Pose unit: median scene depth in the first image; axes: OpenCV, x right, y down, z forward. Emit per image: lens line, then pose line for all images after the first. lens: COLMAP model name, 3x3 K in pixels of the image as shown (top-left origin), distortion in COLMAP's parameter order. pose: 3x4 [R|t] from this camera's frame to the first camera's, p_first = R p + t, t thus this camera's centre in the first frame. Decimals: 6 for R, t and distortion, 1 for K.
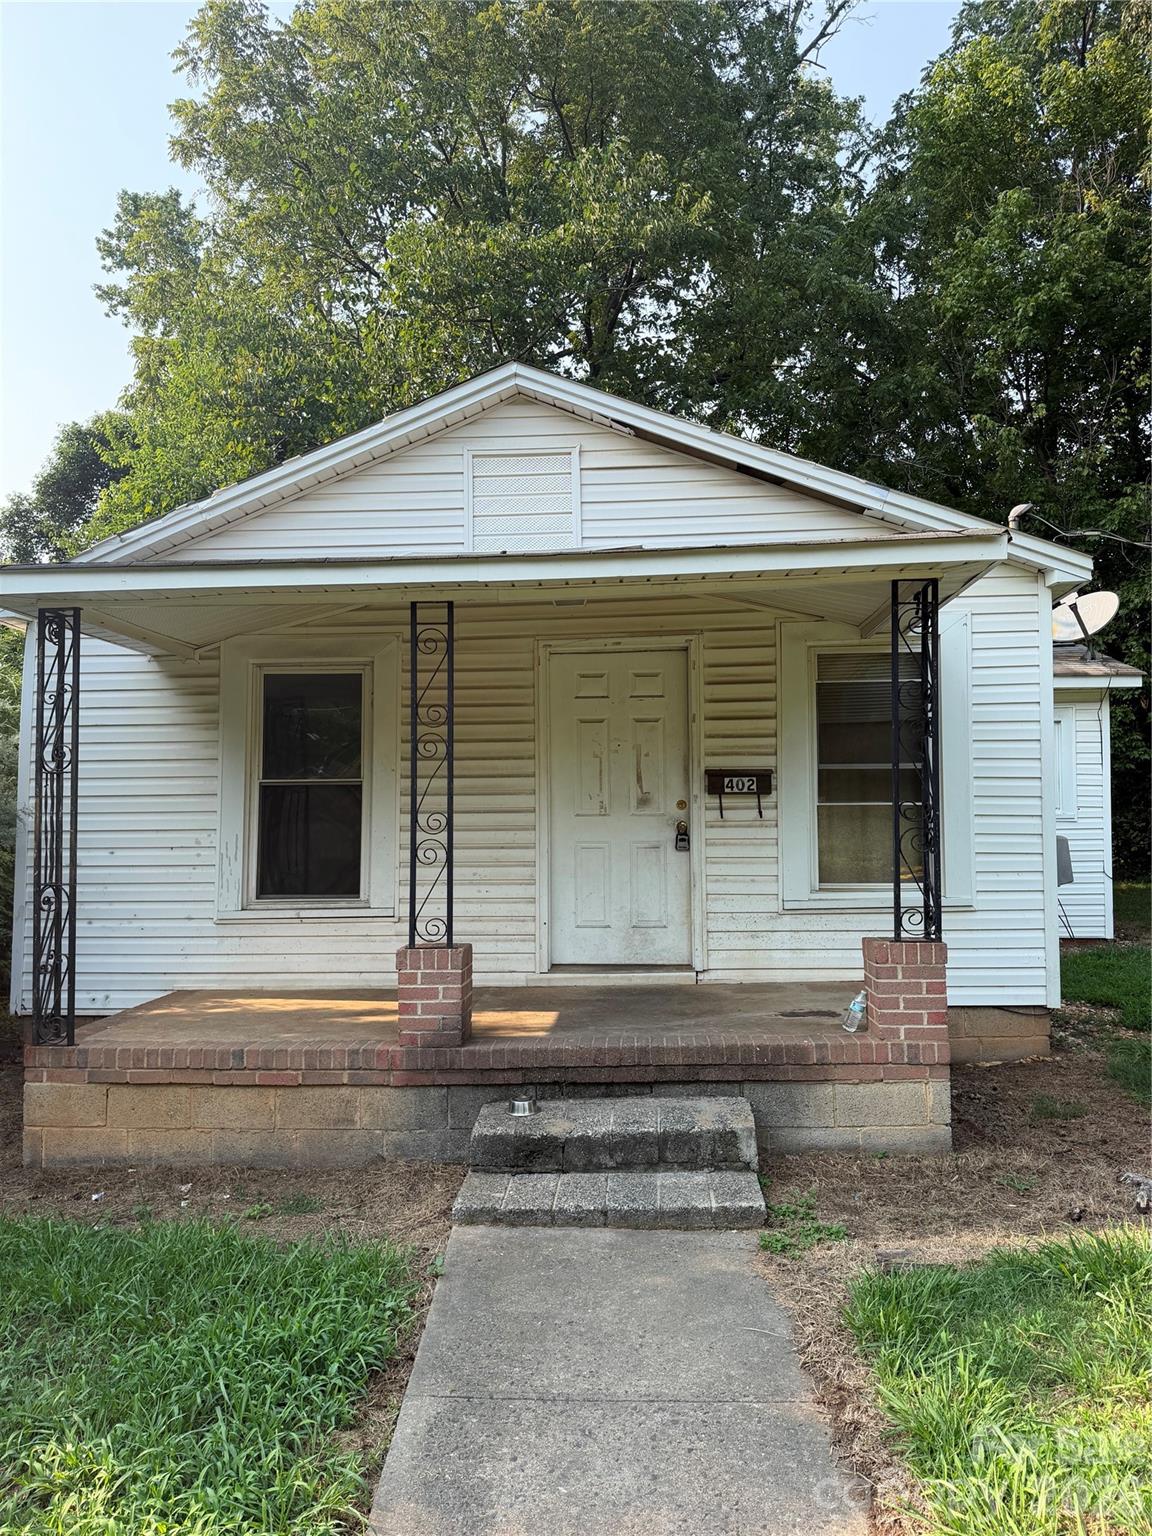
lens RADIAL K [[1049.1, 0, 572.7], [0, 1049.1, 766.4], [0, 0, 1]] dist [0.047671, -0.036888]
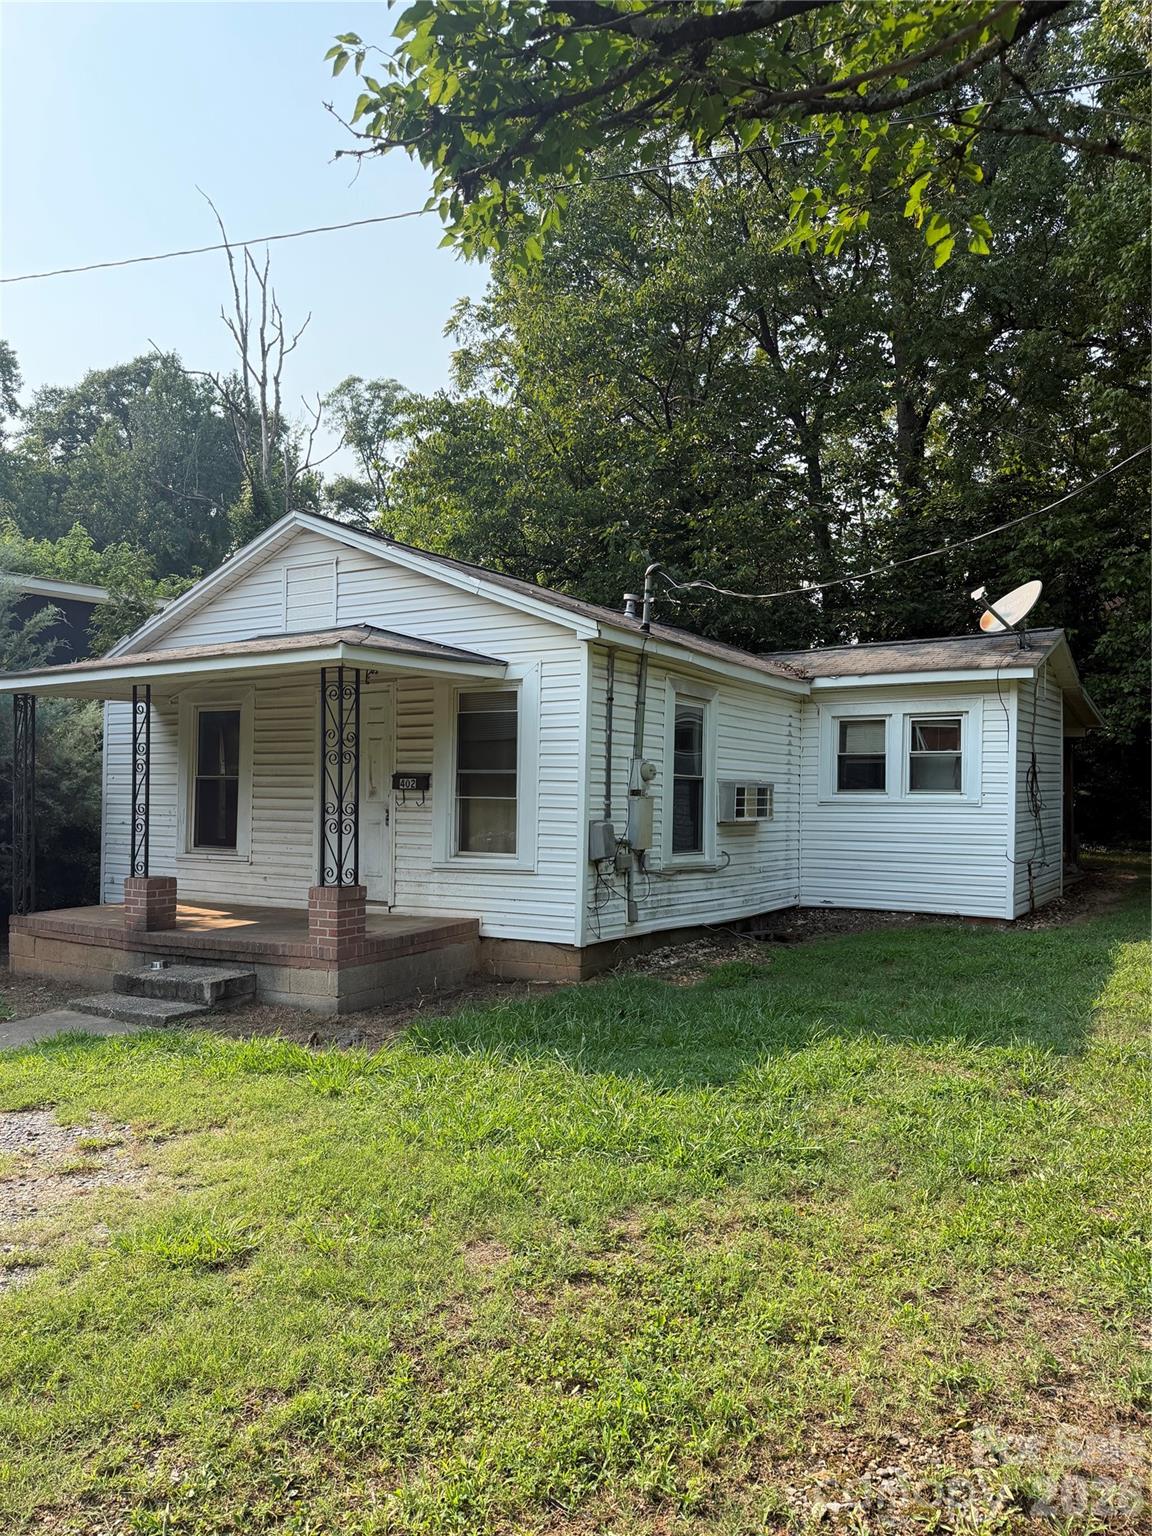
lens RADIAL K [[1049.1, 0, 573.3], [0, 1049.1, 764.1], [0, 0, 1]] dist [0.047671, -0.036888]
pose [[0.884970, 0.003268, -0.465636, 1.048330], [0.015300, 0.999231, 0.036091, -0.059091], [0.465396, -0.039064, 0.884240, -0.200943]]
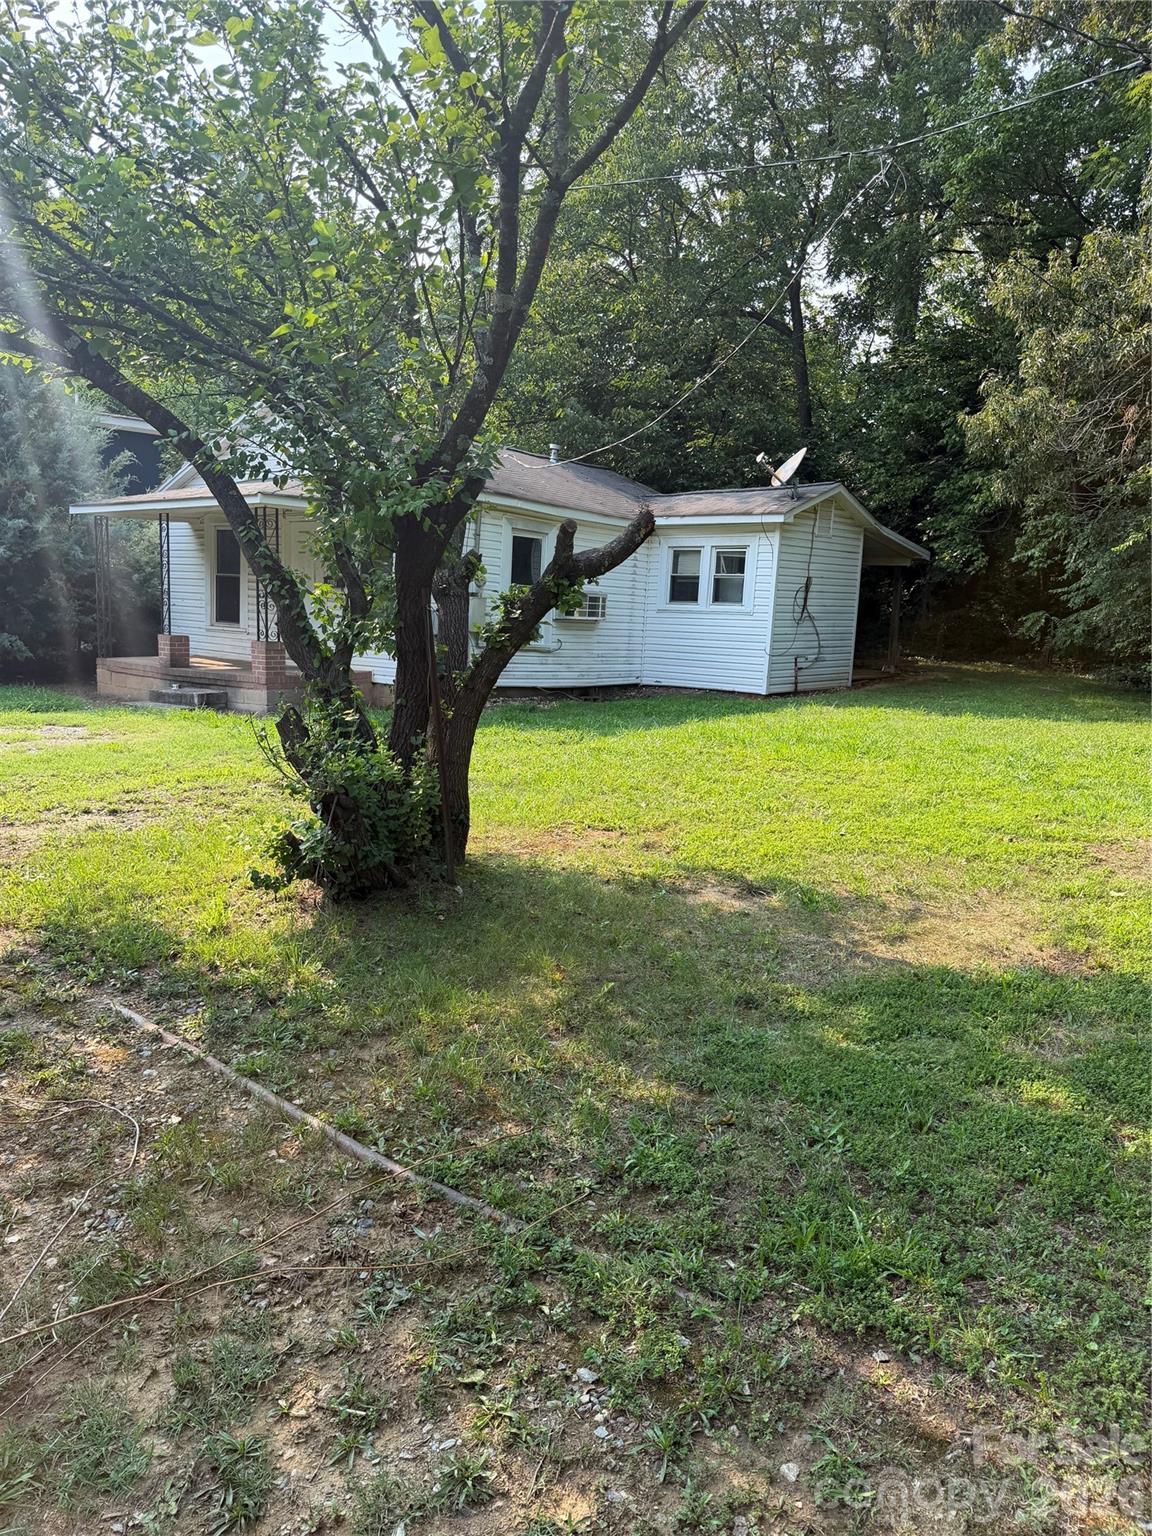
lens RADIAL K [[1049.1, 0, 584.1], [0, 1049.1, 771.8], [0, 0, 1]] dist [0.047671, -0.036888]
pose [[0.819849, 0.130526, -0.557504, 1.956176], [-0.012245, 0.977444, 0.210839, -0.070625], [0.572449, -0.166029, 0.802955, -0.608277]]
